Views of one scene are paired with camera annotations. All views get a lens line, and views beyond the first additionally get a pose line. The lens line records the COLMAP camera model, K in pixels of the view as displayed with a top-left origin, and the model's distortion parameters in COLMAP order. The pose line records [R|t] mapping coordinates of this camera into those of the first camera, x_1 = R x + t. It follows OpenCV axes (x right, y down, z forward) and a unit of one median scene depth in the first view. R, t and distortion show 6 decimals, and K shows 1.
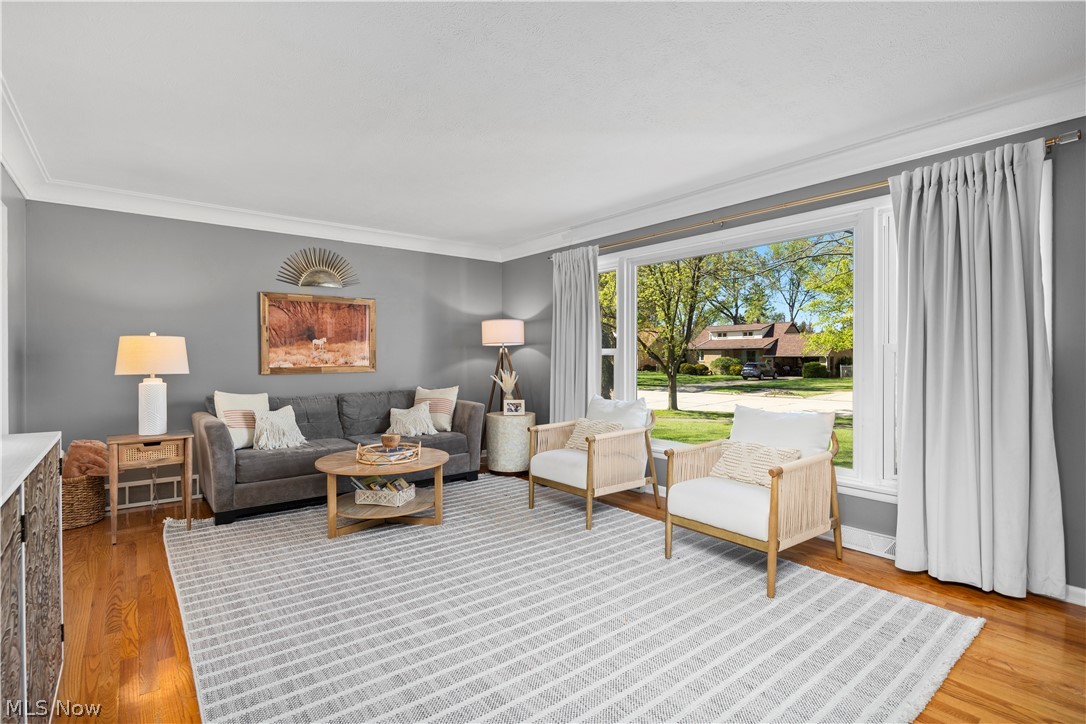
lens RADIAL K [[518.9, 0, 545.0], [0, 518.9, 357.3], [0, 0, 1]] dist [-0.026614, -0.000061]
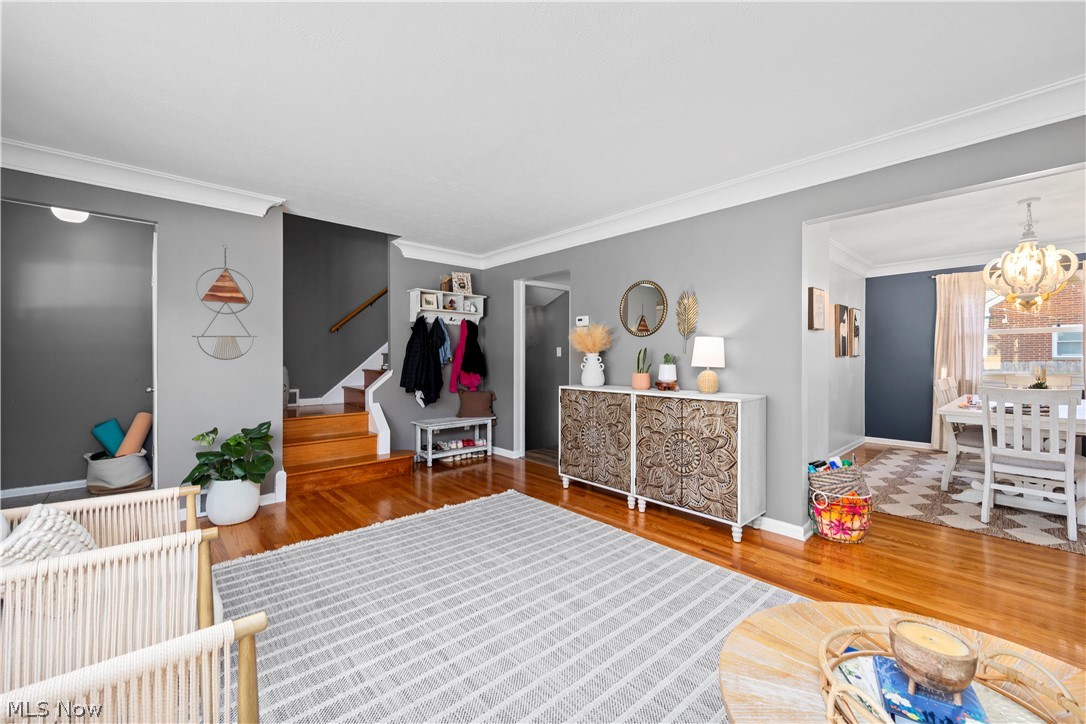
lens RADIAL K [[424.0, 0, 546.6], [0, 424.0, 362.0], [0, 0, 1]] dist [0.000142, 0.000311]
pose [[-0.998980, -0.006611, -0.044658, -0.100644], [-0.006944, 0.999949, 0.007289, -0.005711], [0.044608, 0.007591, -0.998976, 1.495134]]
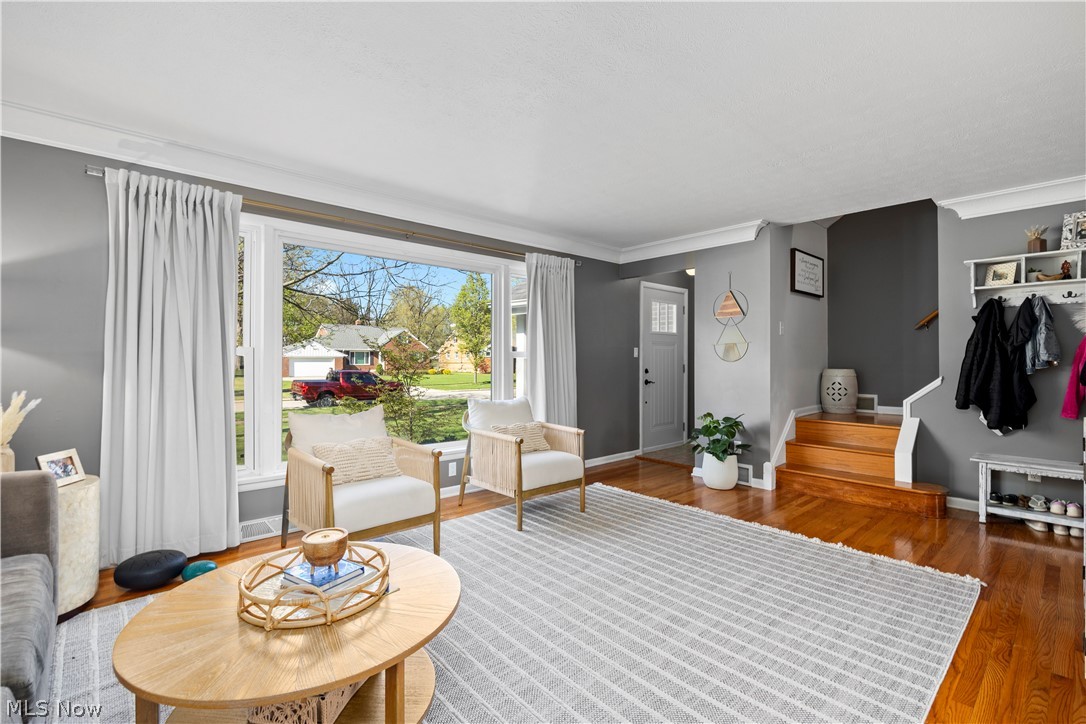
lens RADIAL K [[477.2, 0, 554.4], [0, 477.2, 357.8], [0, 0, 1]] dist [-0.014604, 0.000011]
pose [[-0.071620, 0.000982, 0.997432, -0.883646], [-0.003836, 0.999992, -0.001260, -0.007060], [-0.997425, -0.003916, -0.071615, 1.022465]]
